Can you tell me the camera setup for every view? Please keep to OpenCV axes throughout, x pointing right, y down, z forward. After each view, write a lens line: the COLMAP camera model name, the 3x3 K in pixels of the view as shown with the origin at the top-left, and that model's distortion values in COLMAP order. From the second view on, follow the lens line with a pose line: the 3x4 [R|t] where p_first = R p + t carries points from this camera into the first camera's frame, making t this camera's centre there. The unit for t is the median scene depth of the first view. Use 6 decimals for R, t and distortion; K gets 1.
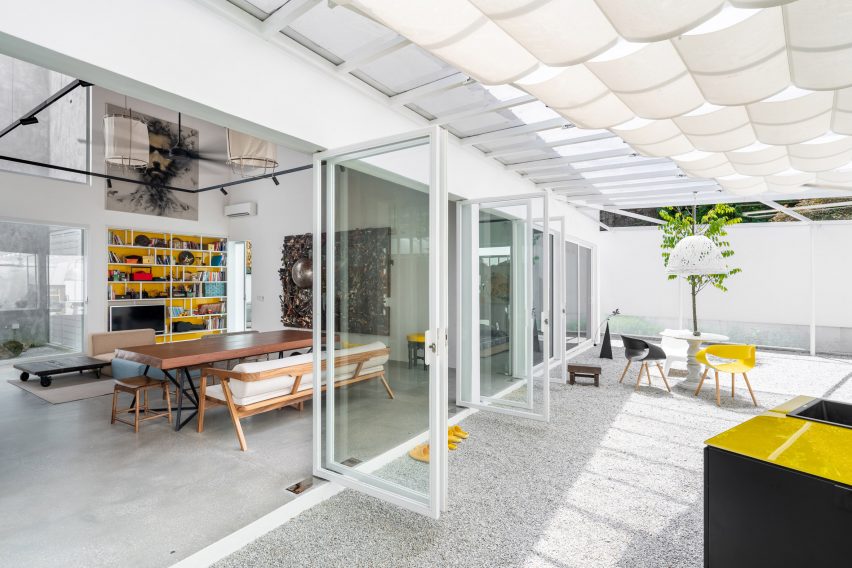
lens RADIAL K [[416.9, 0, 443.6], [0, 416.9, 273.6], [0, 0, 1]] dist [0.002219, 0.000517]
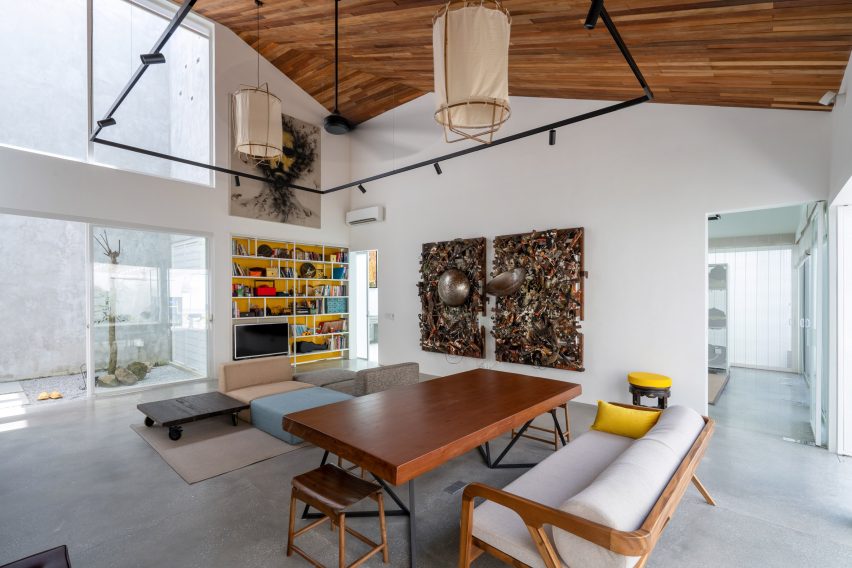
lens RADIAL K [[385.3, 0, 446.9], [0, 385.3, 290.2], [0, 0, 1]] dist [-0.001455, 0.000001]
pose [[0.992102, 0.001838, -0.125423, -0.226889], [-0.000436, 0.999937, 0.011202, -0.004145], [0.125435, -0.011059, 0.992040, 0.224998]]
